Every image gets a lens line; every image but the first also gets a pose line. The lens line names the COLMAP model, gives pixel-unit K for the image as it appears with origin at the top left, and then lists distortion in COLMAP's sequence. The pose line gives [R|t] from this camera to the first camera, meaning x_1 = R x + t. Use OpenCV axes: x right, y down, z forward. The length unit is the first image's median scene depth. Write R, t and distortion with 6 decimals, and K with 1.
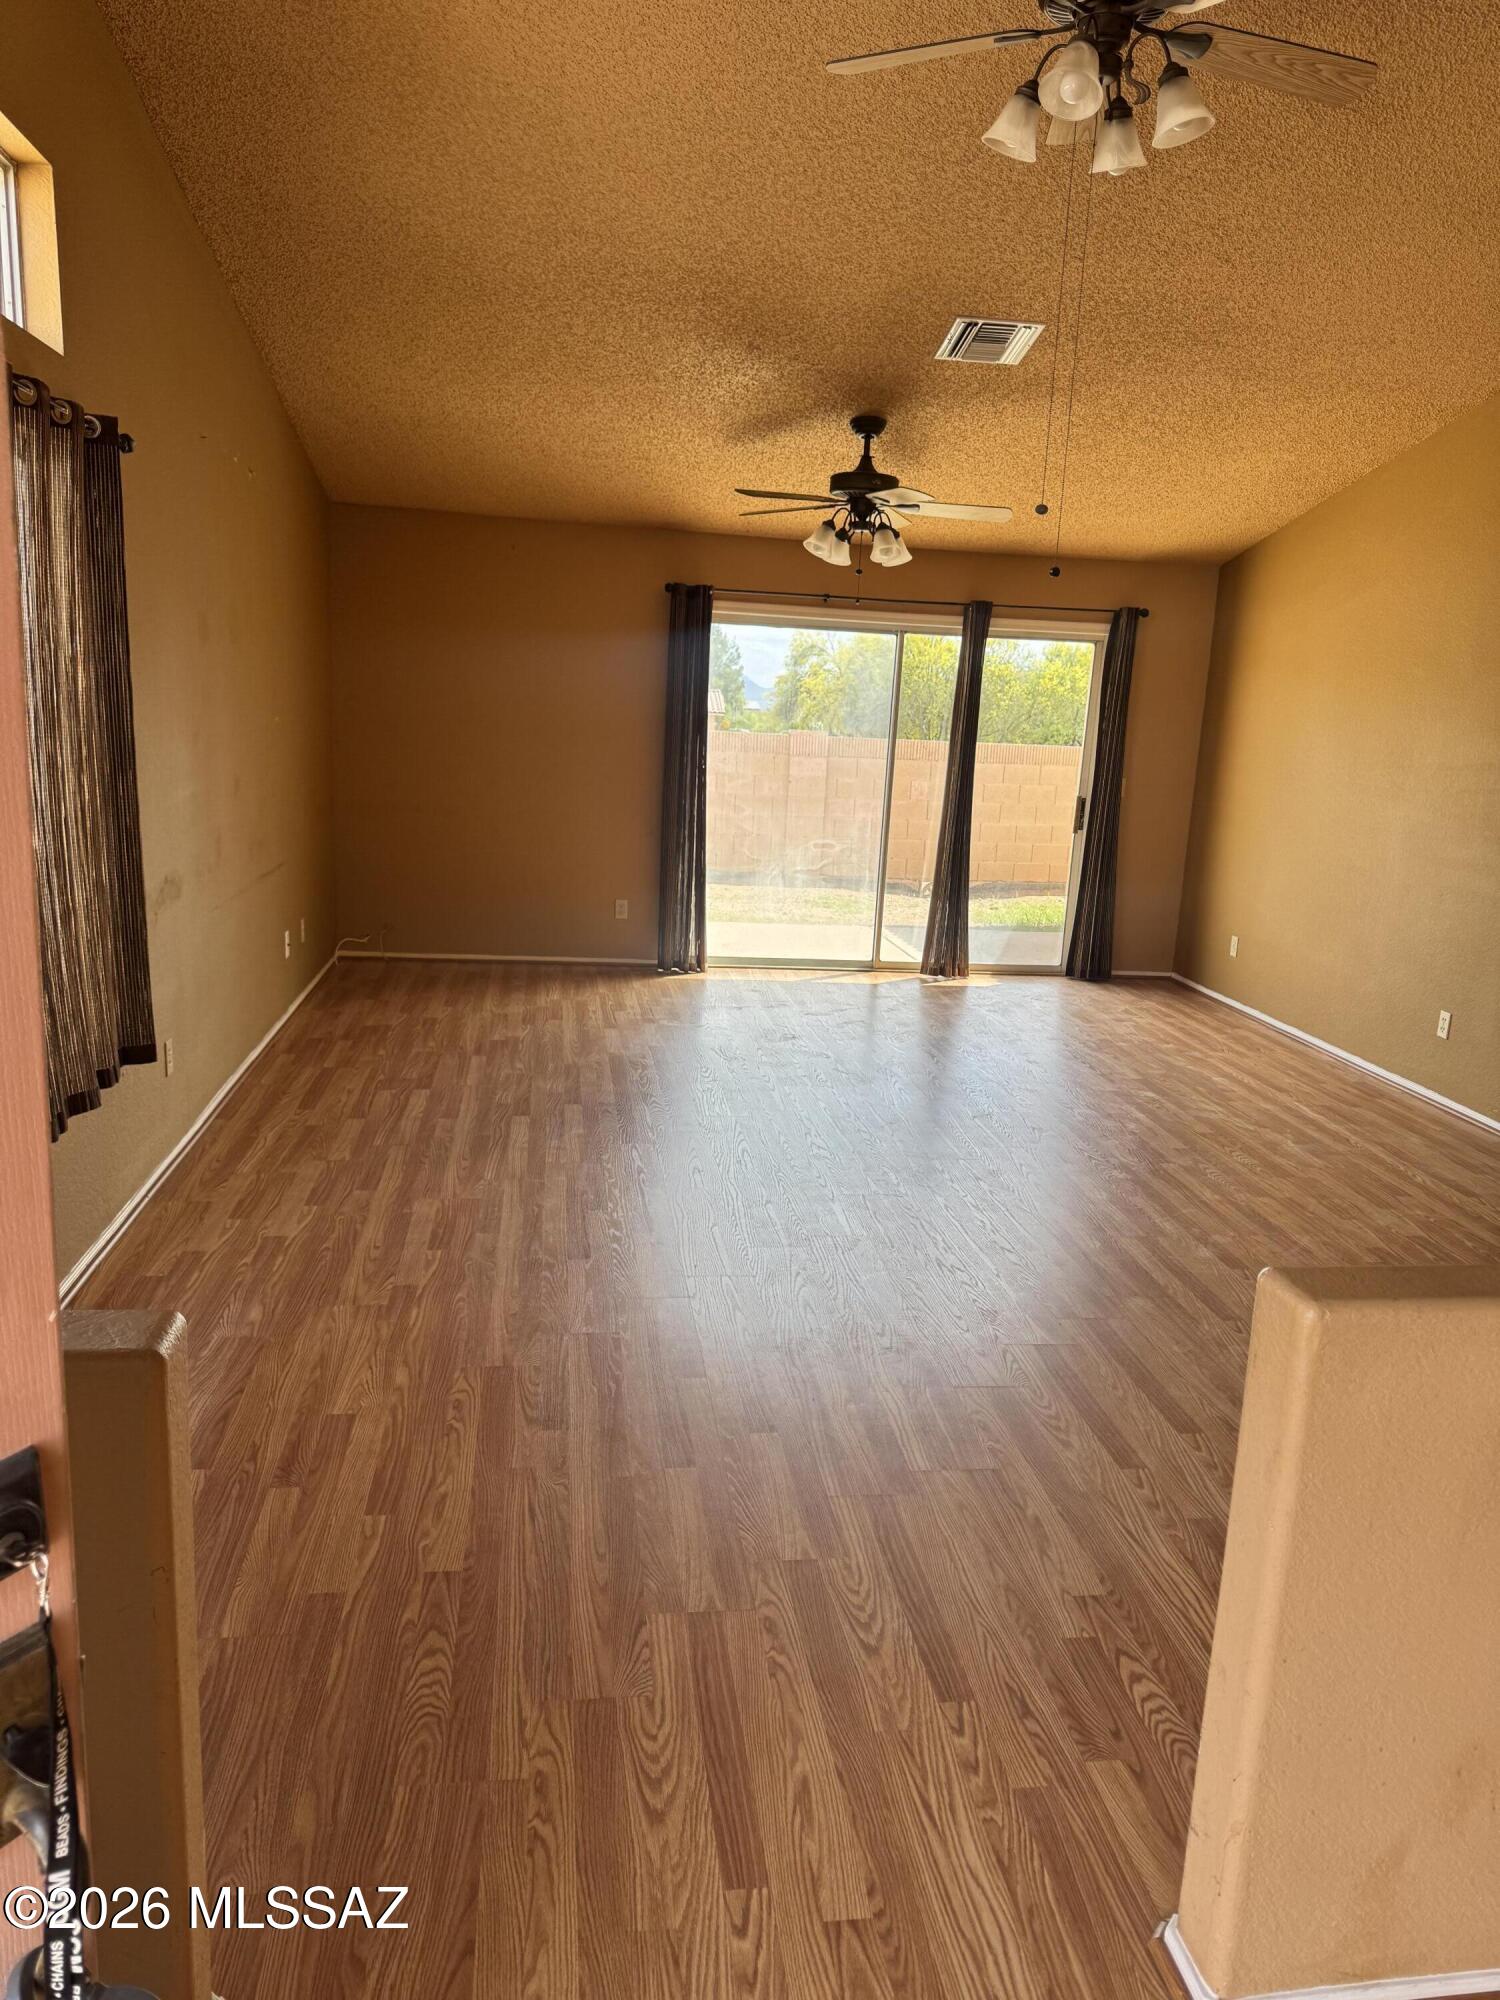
lens RADIAL K [[1409.3, 0, 750.0], [0, 1409.3, 1000.0], [0, 0, 1]] dist [0.079798, -0.101020]
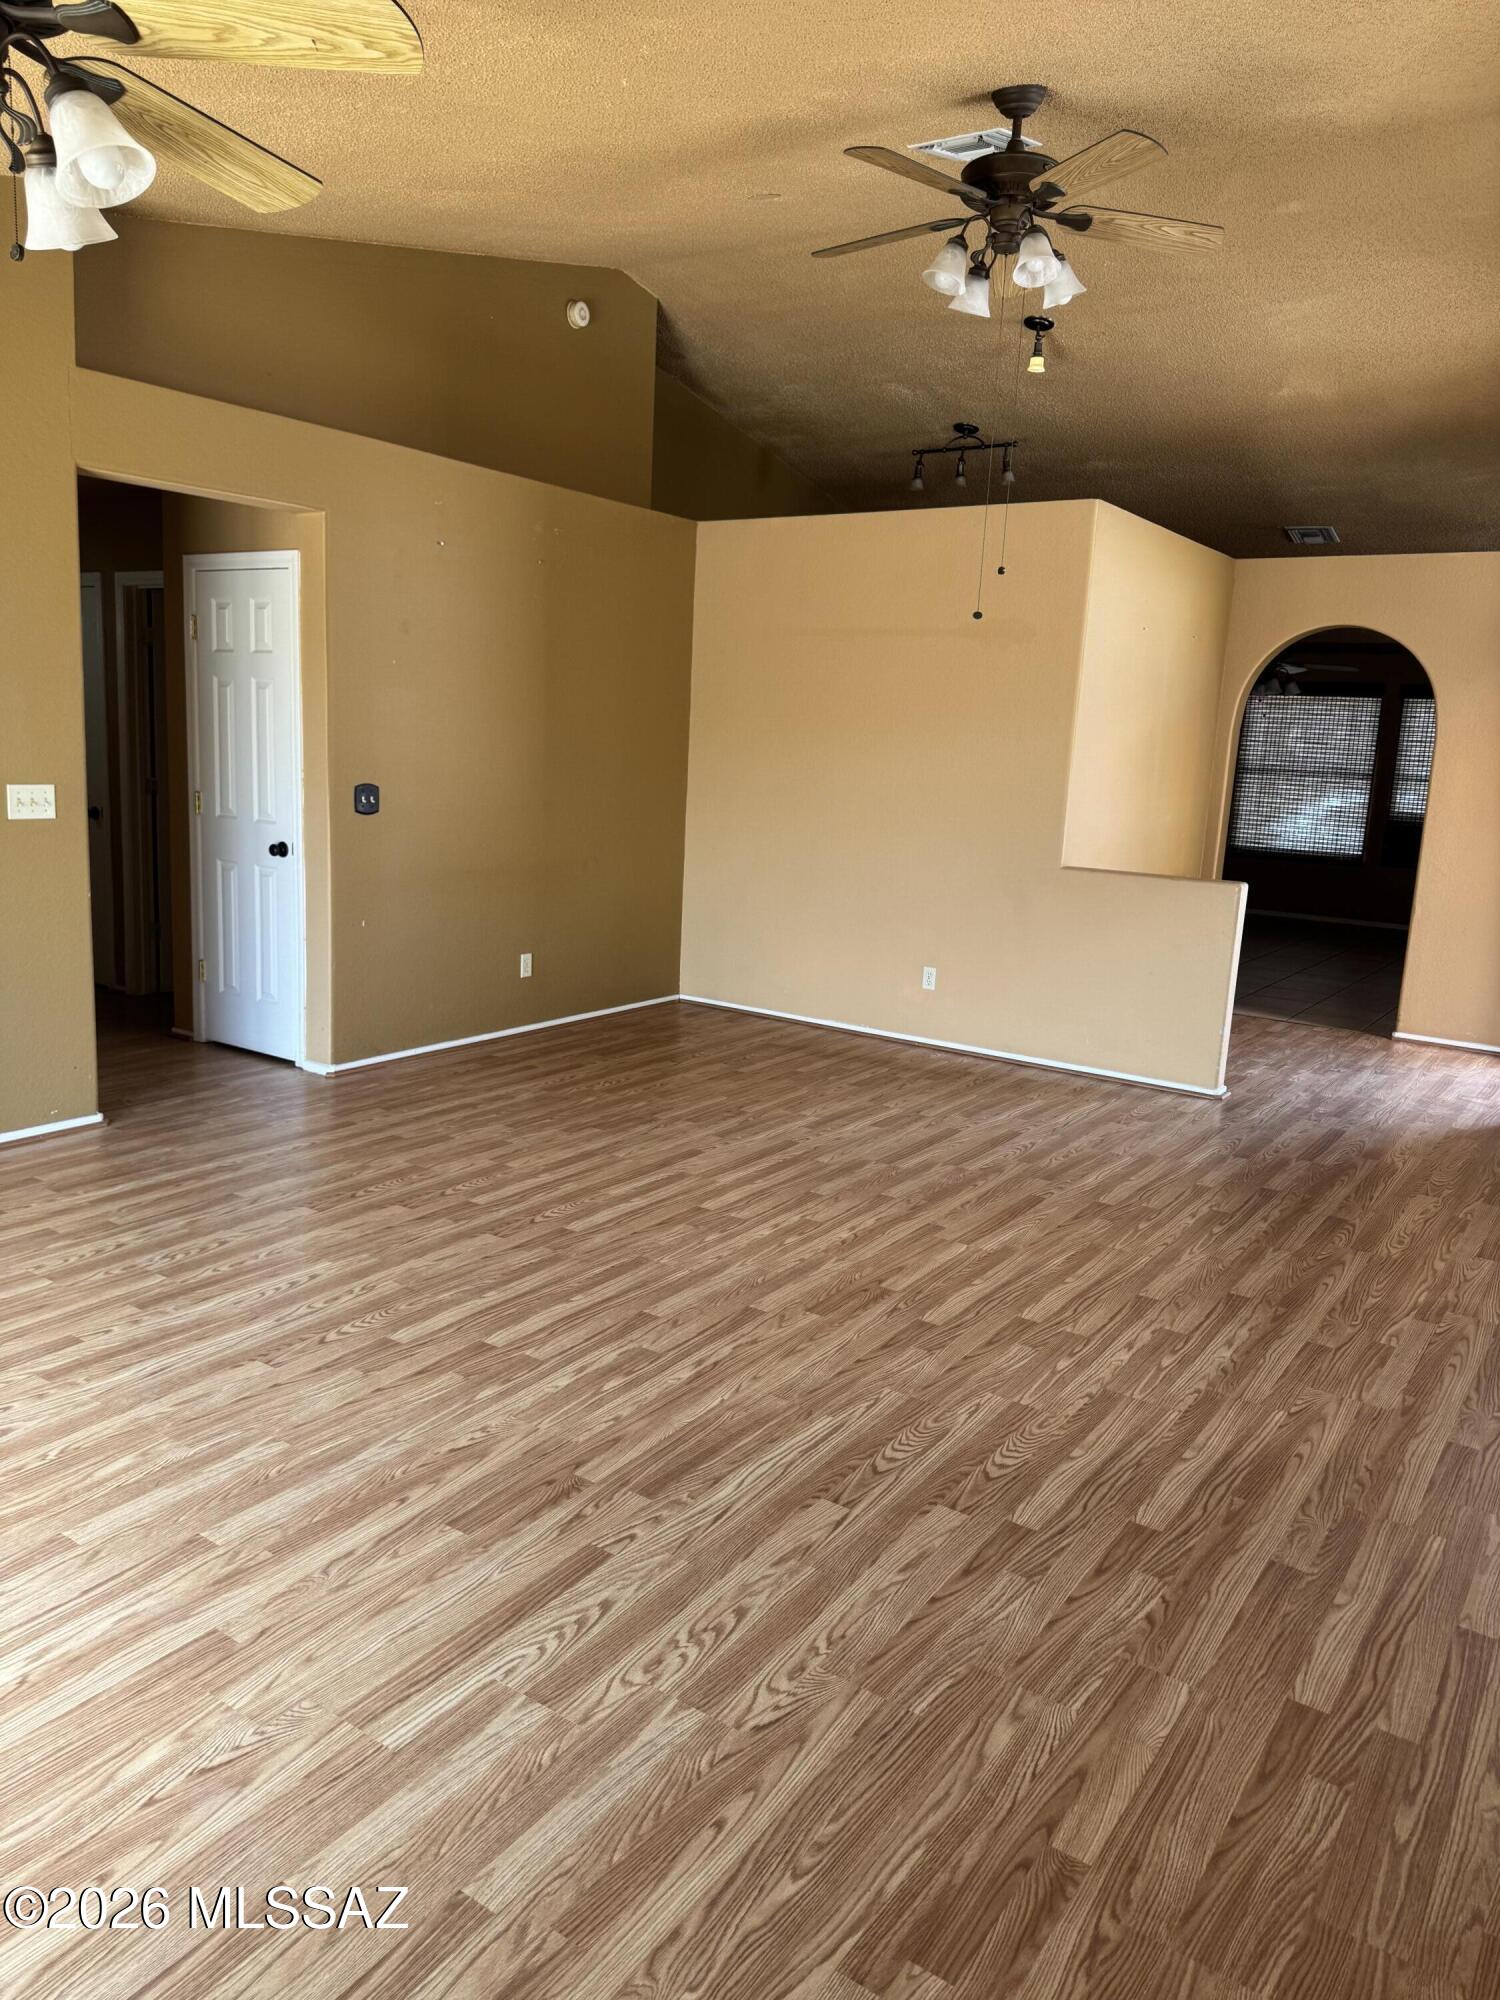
lens RADIAL K [[1409.3, 0, 750.0], [0, 1409.3, 1000.0], [0, 0, 1]] dist [0.079798, -0.101020]
pose [[-0.741227, -0.211599, 0.637030, -0.375553], [0.054957, 0.926699, 0.371764, -0.328410], [-0.669001, 0.310571, -0.675266, 1.496381]]
